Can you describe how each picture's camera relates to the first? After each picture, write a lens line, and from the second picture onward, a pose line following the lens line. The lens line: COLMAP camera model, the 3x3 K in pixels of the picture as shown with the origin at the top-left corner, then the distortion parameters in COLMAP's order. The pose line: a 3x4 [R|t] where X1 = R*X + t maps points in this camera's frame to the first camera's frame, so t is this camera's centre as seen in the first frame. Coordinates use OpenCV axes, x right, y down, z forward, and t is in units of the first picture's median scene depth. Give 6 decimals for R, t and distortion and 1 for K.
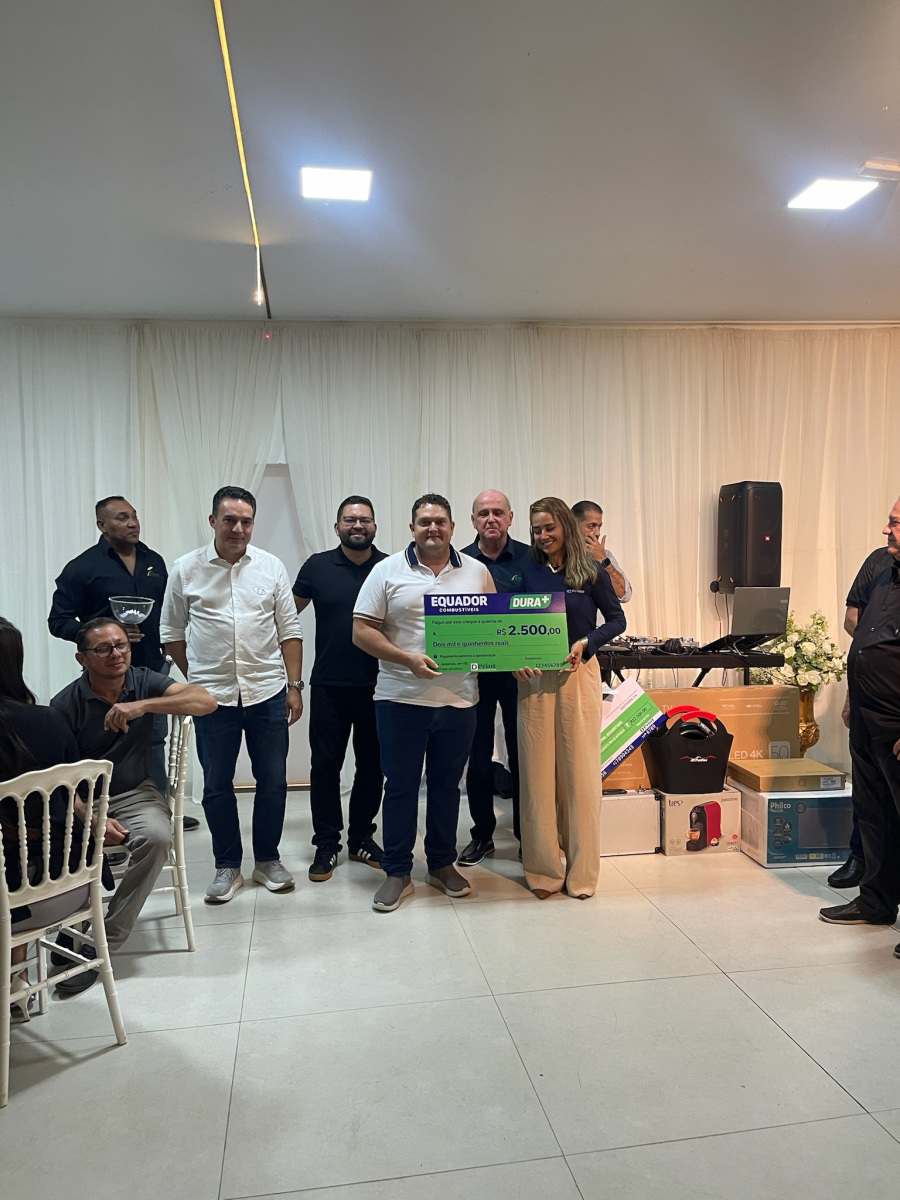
lens RADIAL K [[886.9, 0, 449.8], [0, 886.9, 609.1], [0, 0, 1]] dist [0.006471, -0.001963]
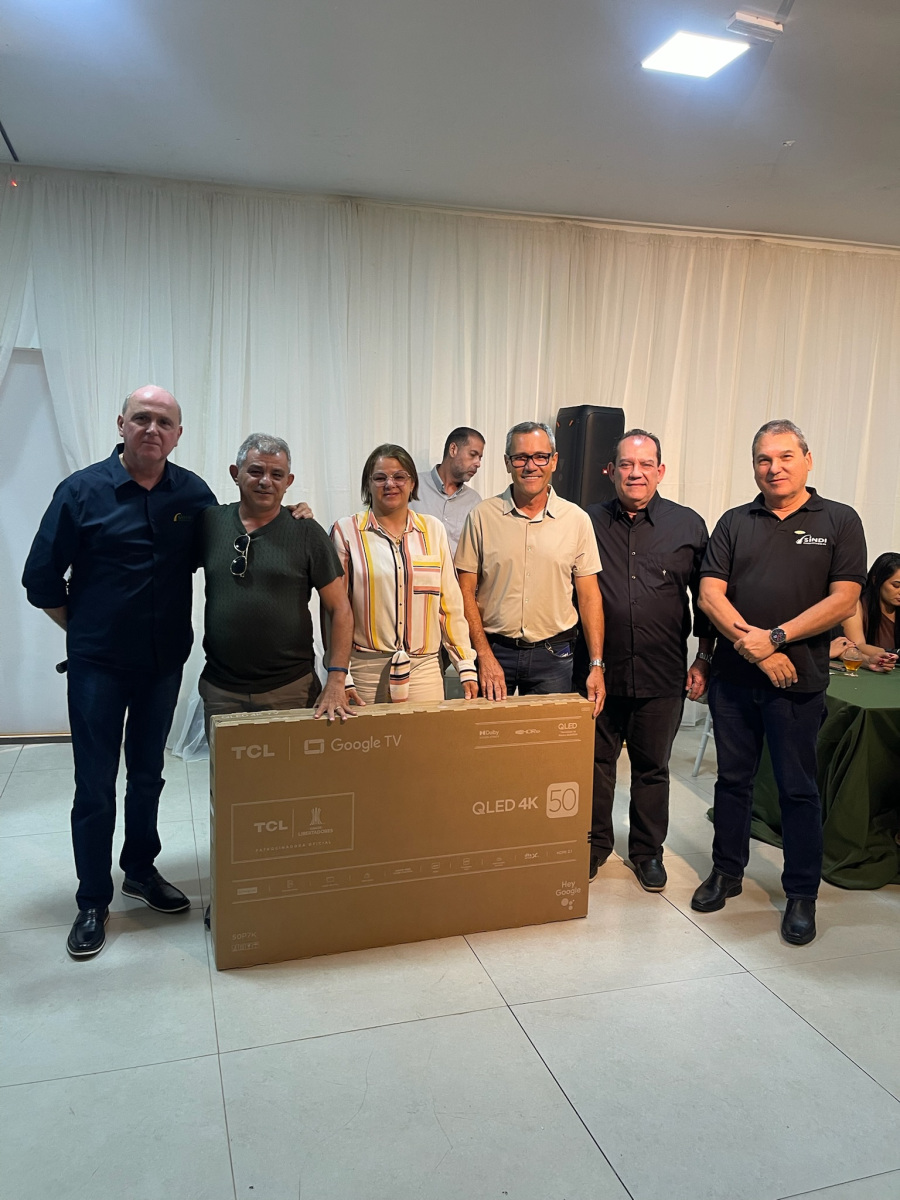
lens RADIAL K [[875.0, 0, 441.1], [0, 875.0, 594.0], [0, 0, 1]] dist [0.054460, -0.075309]
pose [[0.989063, 0.025404, 0.145288, 0.085866], [-0.039146, 0.994941, 0.092522, -0.039640], [-0.142203, -0.097198, 0.985054, 0.171873]]
